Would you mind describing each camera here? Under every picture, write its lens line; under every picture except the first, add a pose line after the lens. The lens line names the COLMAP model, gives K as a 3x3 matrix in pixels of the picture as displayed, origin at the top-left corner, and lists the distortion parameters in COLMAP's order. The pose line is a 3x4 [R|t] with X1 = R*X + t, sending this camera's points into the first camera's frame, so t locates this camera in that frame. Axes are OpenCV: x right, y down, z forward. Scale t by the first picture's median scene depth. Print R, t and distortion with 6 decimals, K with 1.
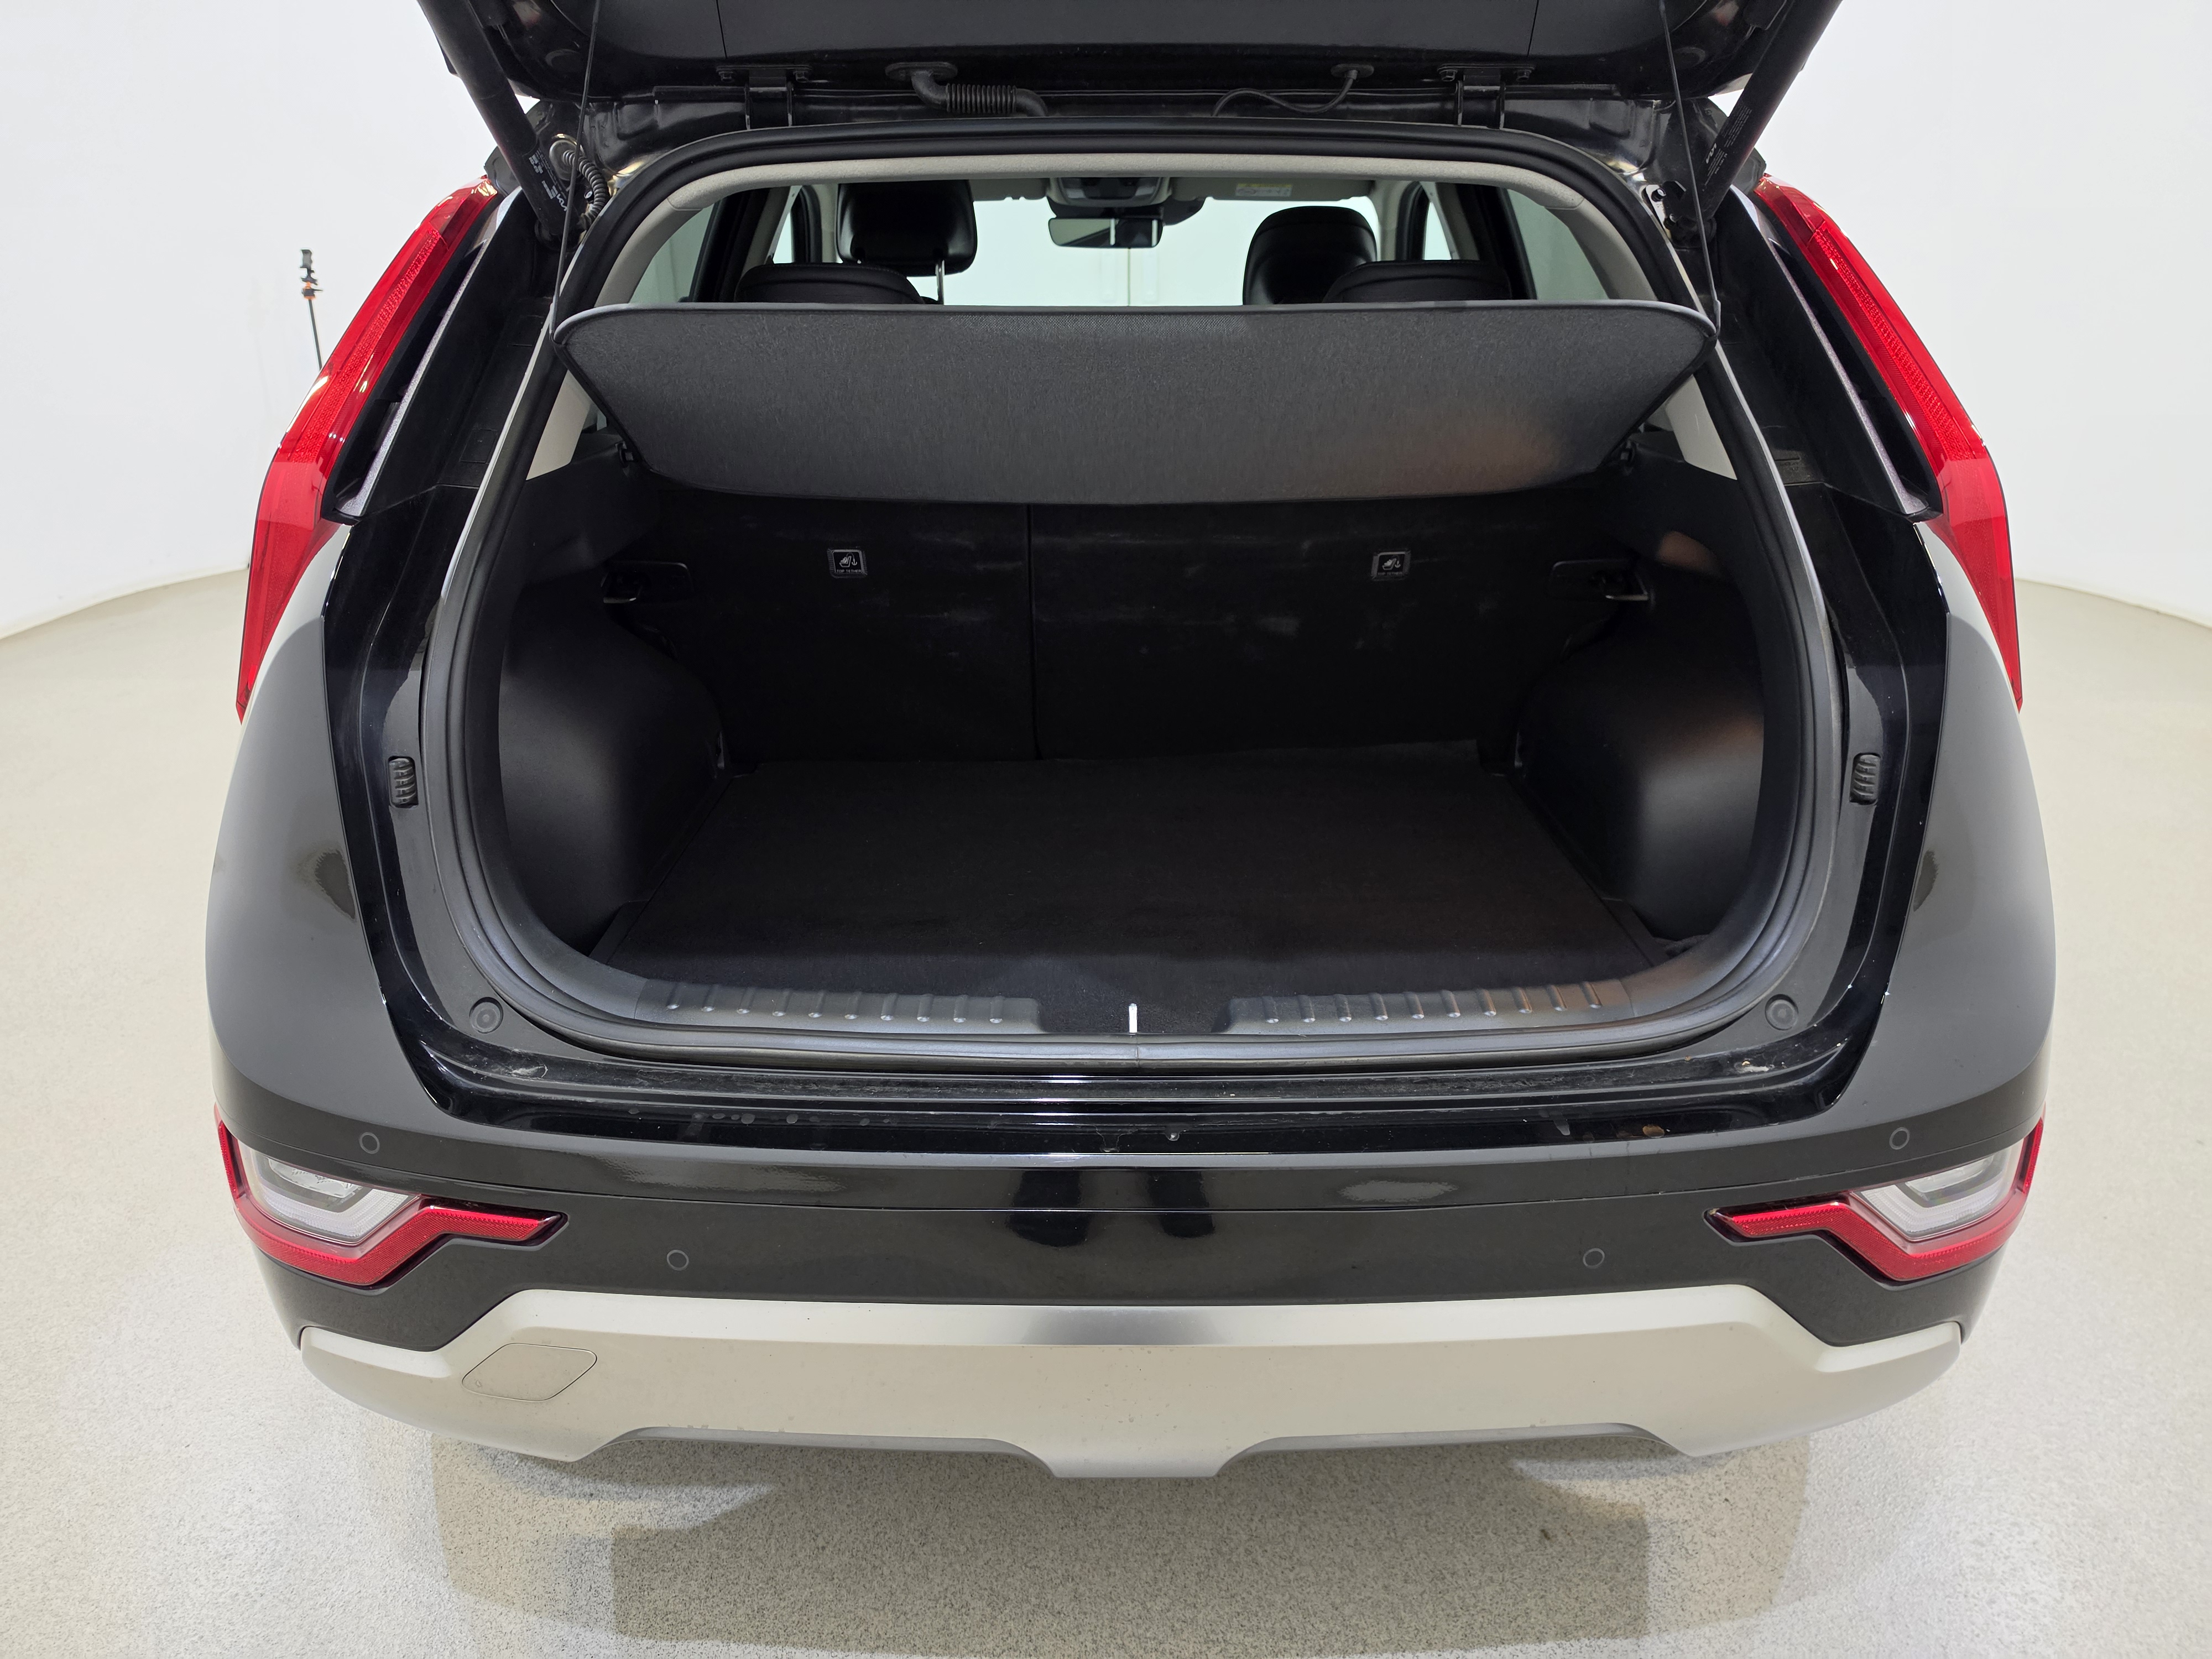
lens RADIAL K [[1553.9, 0, 1100.4], [0, 1553.9, 839.9], [0, 0, 1]] dist [0.057456, -0.062403]
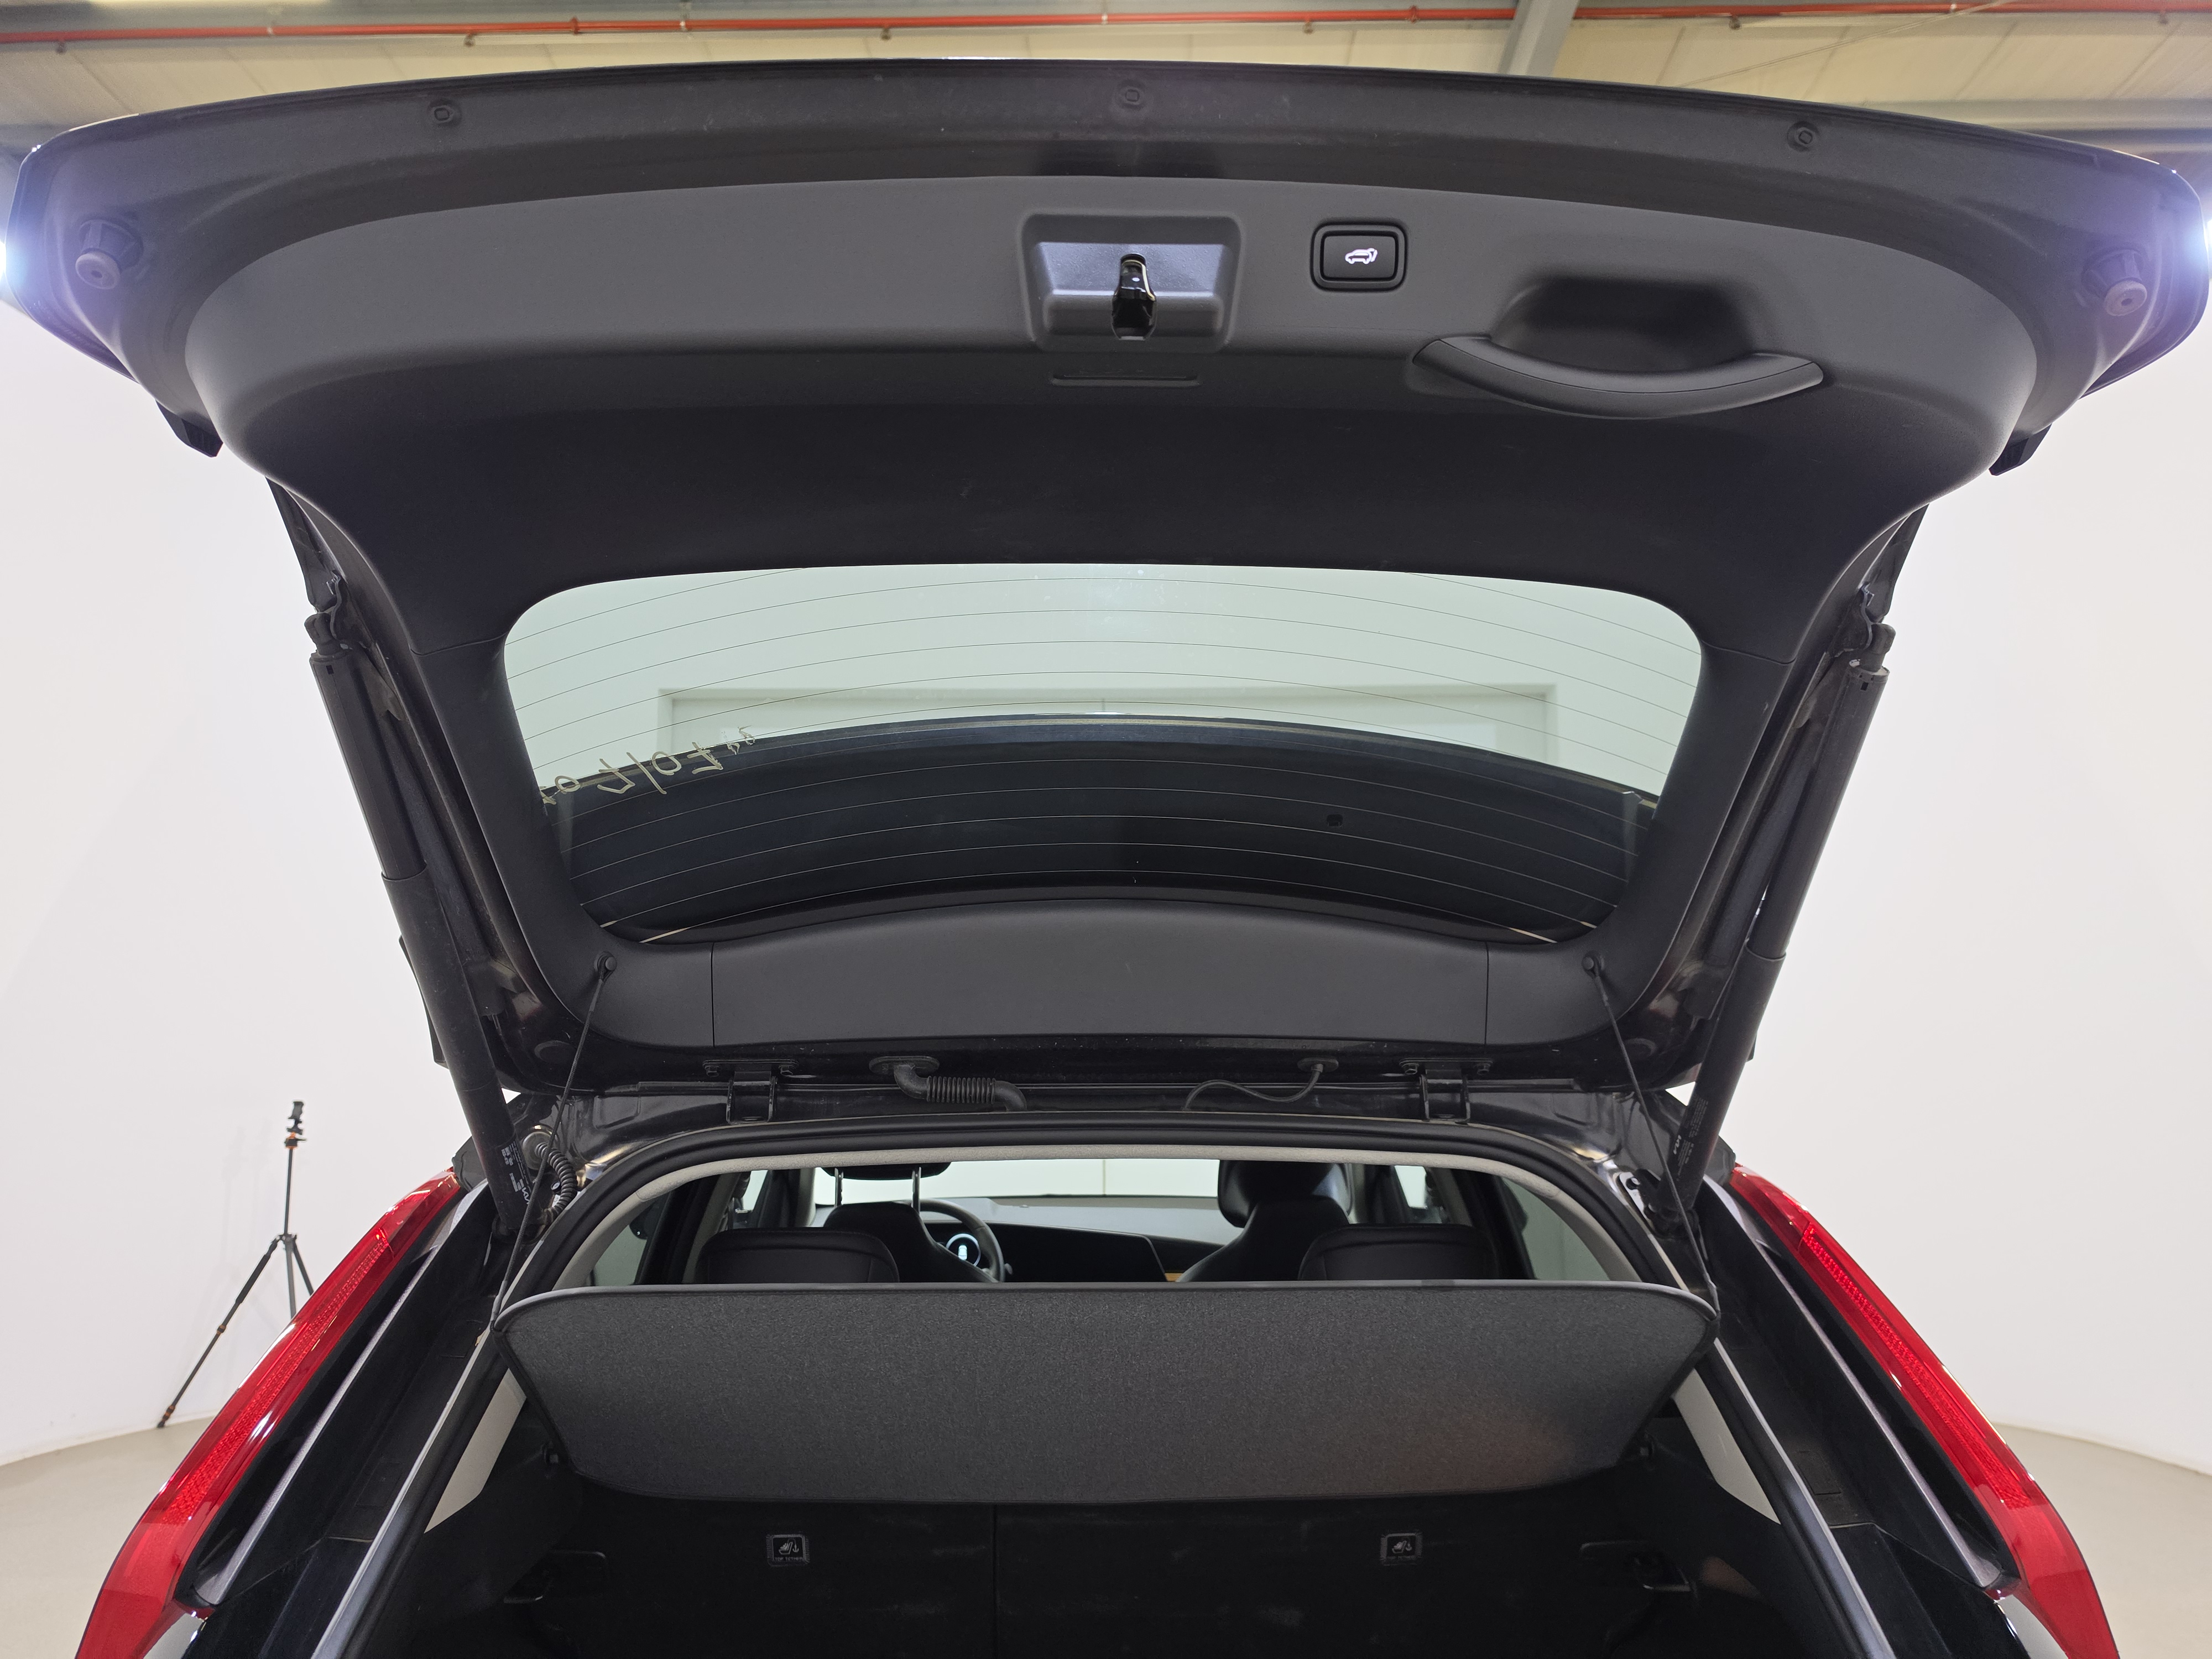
lens RADIAL K [[1553.9, 0, 1115.4], [0, 1553.9, 841.4], [0, 0, 1]] dist [0.057456, -0.062403]
pose [[0.999699, 0.002552, 0.024417, 0.000113], [0.009159, 0.884007, -0.467384, -0.135471], [-0.022778, 0.467467, 0.883717, 0.023466]]
